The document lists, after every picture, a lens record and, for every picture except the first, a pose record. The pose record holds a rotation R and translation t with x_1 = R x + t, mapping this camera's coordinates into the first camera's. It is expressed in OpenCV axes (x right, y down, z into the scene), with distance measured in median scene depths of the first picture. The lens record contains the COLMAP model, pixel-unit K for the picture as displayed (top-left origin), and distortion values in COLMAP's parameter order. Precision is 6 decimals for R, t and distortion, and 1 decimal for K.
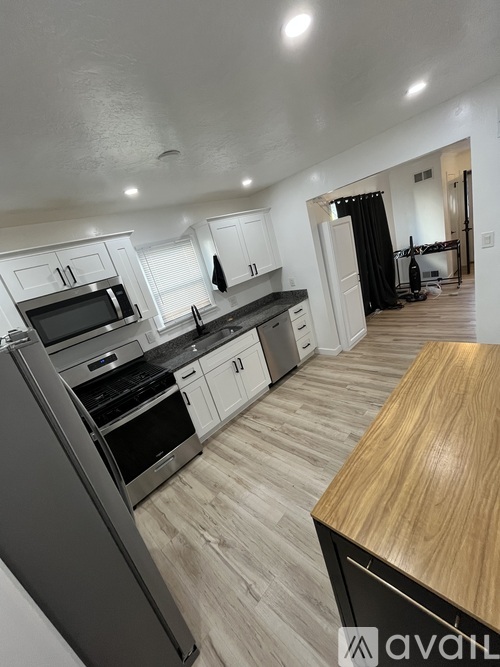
lens RADIAL K [[269.9, 0, 249.4], [0, 269.9, 331.5], [0, 0, 1]] dist [-0.003829, -0.000429]
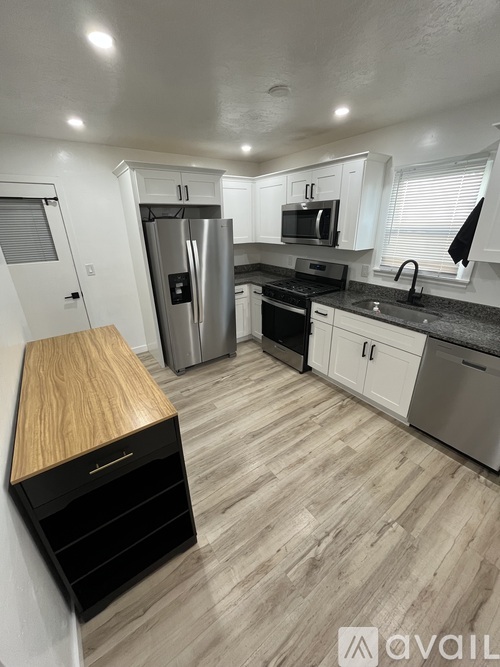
lens RADIAL K [[269.9, 0, 249.7], [0, 269.9, 331.0], [0, 0, 1]] dist [-0.003829, -0.000429]
pose [[-0.145729, 0.611058, -0.778056, 0.649860], [-0.233127, 0.743095, 0.627265, -0.368037], [0.961465, 0.272797, 0.034164, 0.686576]]
